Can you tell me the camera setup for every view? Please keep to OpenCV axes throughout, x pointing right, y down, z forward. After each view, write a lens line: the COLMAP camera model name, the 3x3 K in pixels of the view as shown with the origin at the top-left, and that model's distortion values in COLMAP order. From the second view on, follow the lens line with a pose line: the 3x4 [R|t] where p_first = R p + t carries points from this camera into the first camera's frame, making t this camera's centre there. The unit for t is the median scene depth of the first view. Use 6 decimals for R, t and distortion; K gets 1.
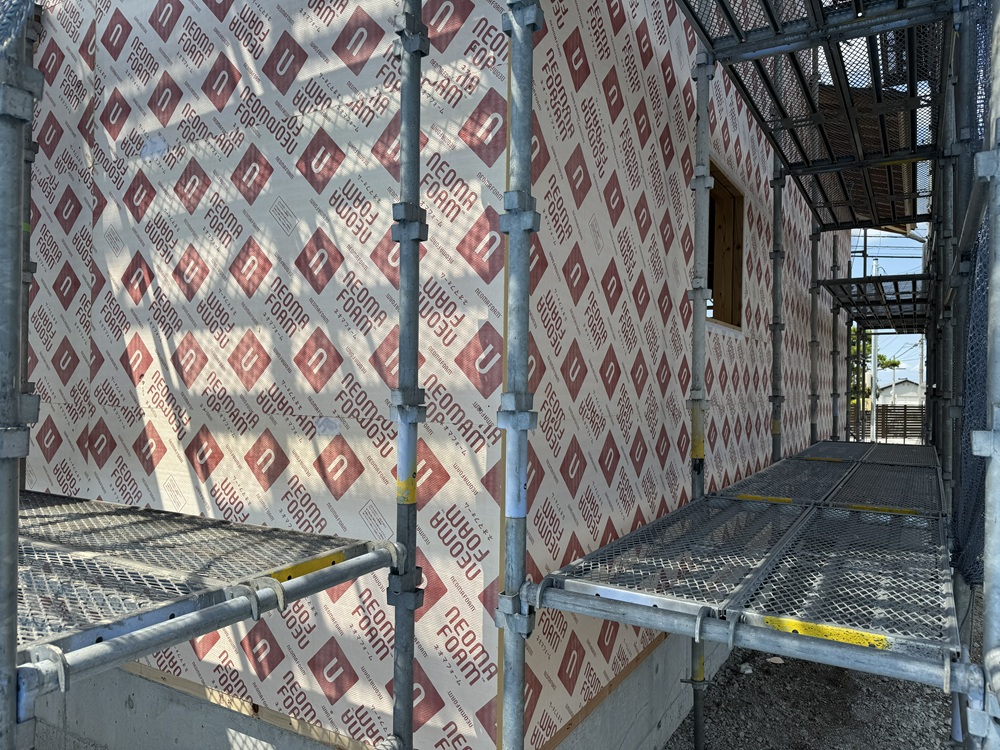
lens RADIAL K [[708.2, 0, 504.4], [0, 708.2, 372.3], [0, 0, 1]] dist [0.009976, 0.002697]
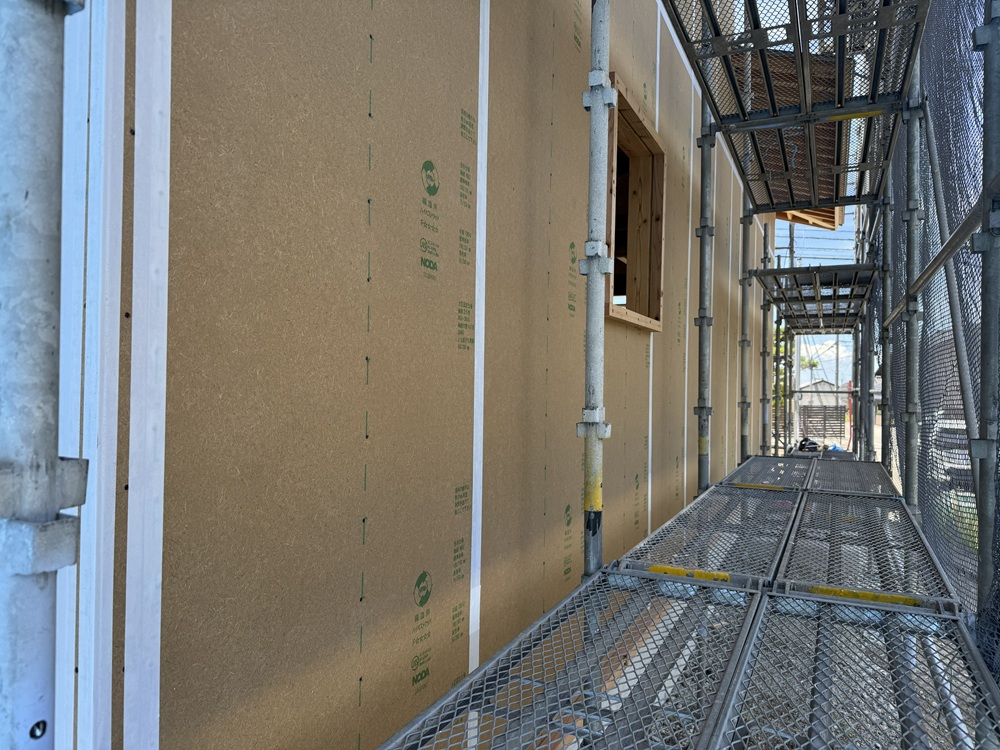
lens RADIAL K [[708.2, 0, 496.1], [0, 708.2, 378.1], [0, 0, 1]] dist [0.009976, 0.002697]
pose [[0.996314, 0.000917, 0.085773, 0.063860], [-0.001697, 0.999958, 0.009023, -0.005413], [-0.085761, -0.009135, 0.996274, 0.174877]]
